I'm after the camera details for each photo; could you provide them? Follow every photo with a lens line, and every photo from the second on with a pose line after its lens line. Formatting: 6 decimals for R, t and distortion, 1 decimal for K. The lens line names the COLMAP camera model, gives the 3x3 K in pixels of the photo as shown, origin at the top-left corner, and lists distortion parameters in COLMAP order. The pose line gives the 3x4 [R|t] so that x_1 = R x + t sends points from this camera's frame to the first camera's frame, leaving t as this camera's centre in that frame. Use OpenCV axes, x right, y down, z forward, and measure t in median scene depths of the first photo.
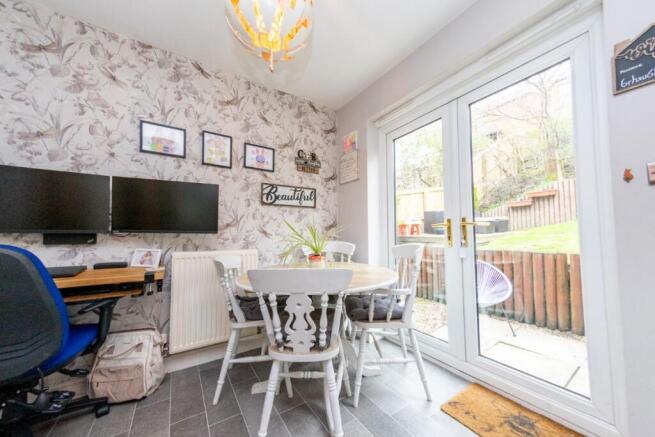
lens RADIAL K [[230.8, 0, 328.1], [0, 230.8, 226.4], [0, 0, 1]] dist [0.009385, -0.000004]
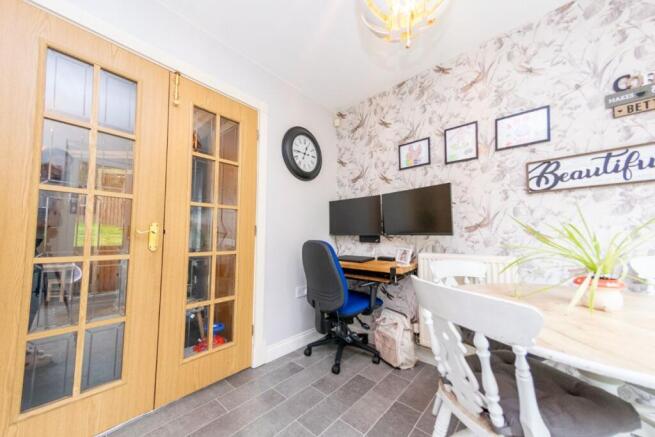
lens RADIAL K [[238.5, 0, 325.7], [0, 238.5, 225.4], [0, 0, 1]] dist [0.011778, 0.000076]
pose [[0.252031, -0.043169, -0.966756, 0.288732], [0.029888, 0.998875, -0.036811, 0.010016], [0.967258, -0.019617, 0.253037, 0.250097]]
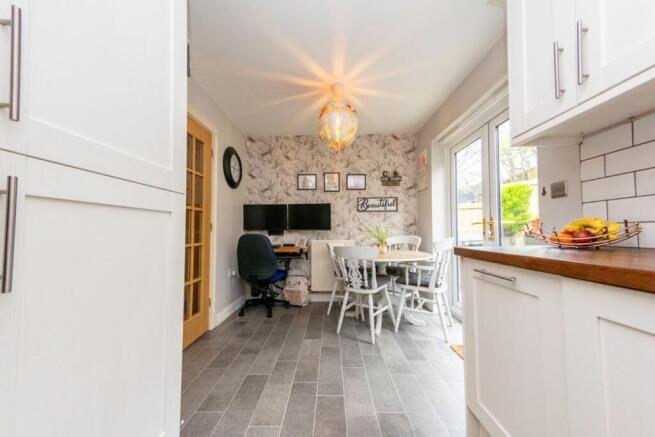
lens RADIAL K [[238.5, 0, 325.7], [0, 238.5, 225.4], [0, 0, 1]] dist [0.011778, 0.000076]
pose [[0.822981, -0.012802, -0.567925, 0.507819], [0.021684, 0.999725, 0.008887, -0.022291], [0.567655, -0.019629, 0.823032, -0.518878]]
